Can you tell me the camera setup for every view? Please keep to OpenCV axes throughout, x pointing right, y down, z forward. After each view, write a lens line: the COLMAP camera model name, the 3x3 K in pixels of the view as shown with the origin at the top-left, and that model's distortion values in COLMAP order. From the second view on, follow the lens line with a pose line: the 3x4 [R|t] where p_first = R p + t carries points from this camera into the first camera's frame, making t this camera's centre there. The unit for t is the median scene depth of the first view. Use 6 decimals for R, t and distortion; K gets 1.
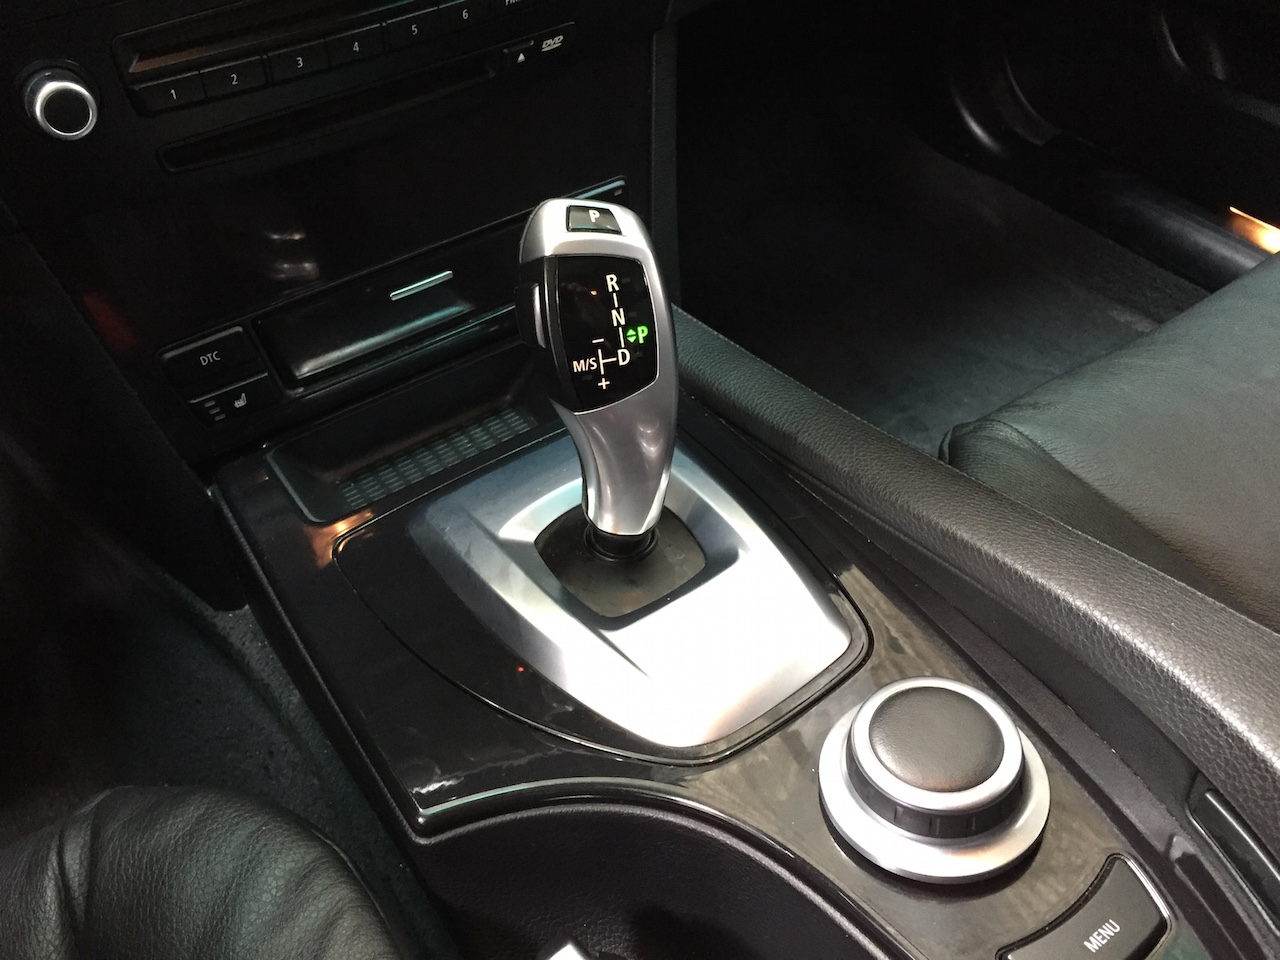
lens RADIAL K [[1066.9, 0, 641.9], [0, 1066.9, 483.4], [0, 0, 1]] dist [0.009687, 0.004675]
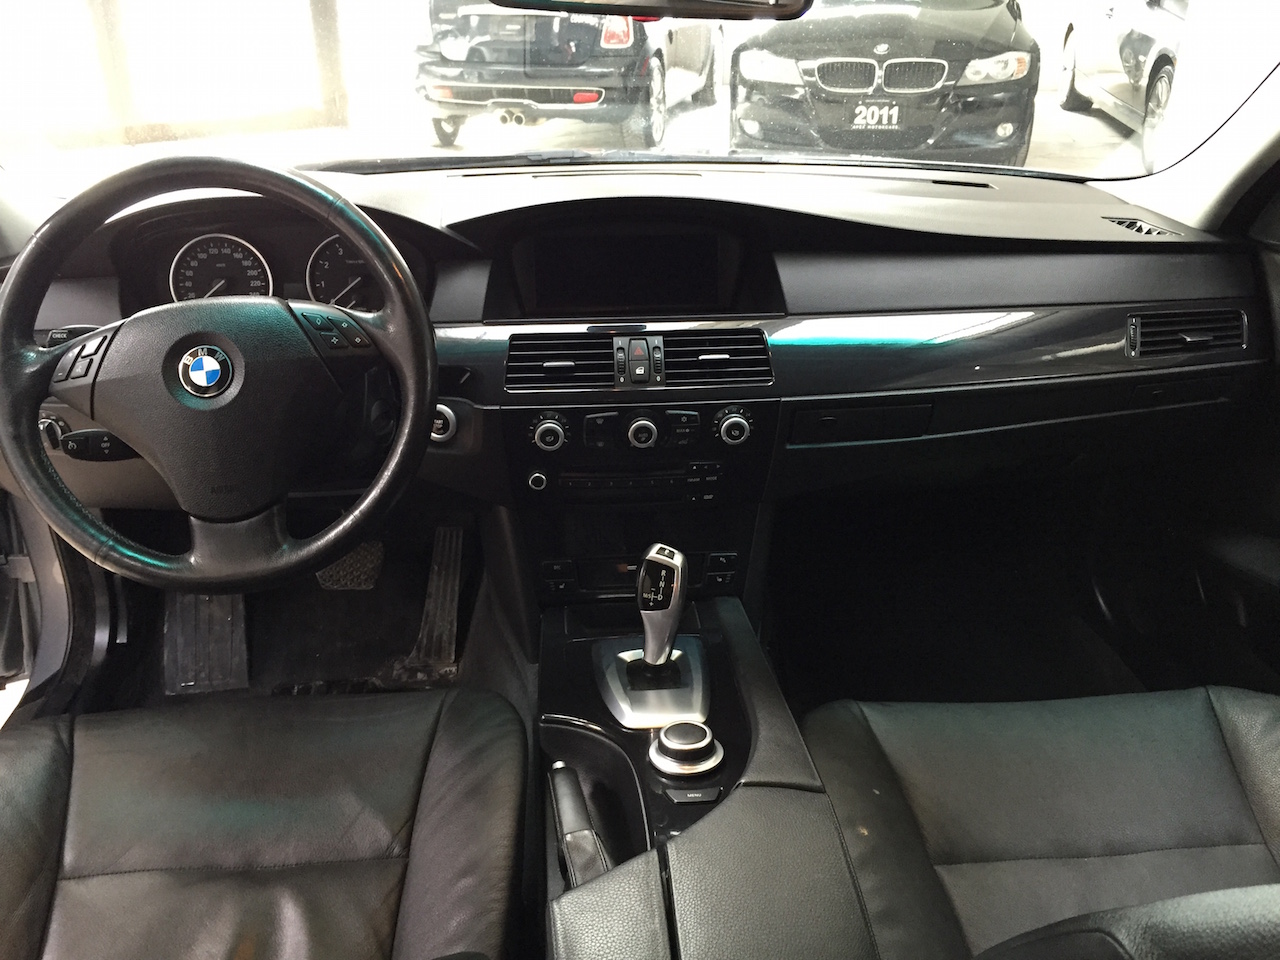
lens RADIAL K [[1066.9, 0, 640.5], [0, 1066.9, 479.3], [0, 0, 1]] dist [0.009687, 0.004675]
pose [[0.855369, 0.239133, -0.459520, 1.236392], [-0.381906, 0.890441, -0.247512, 0.349457], [0.349987, 0.387208, 0.852982, -1.707114]]
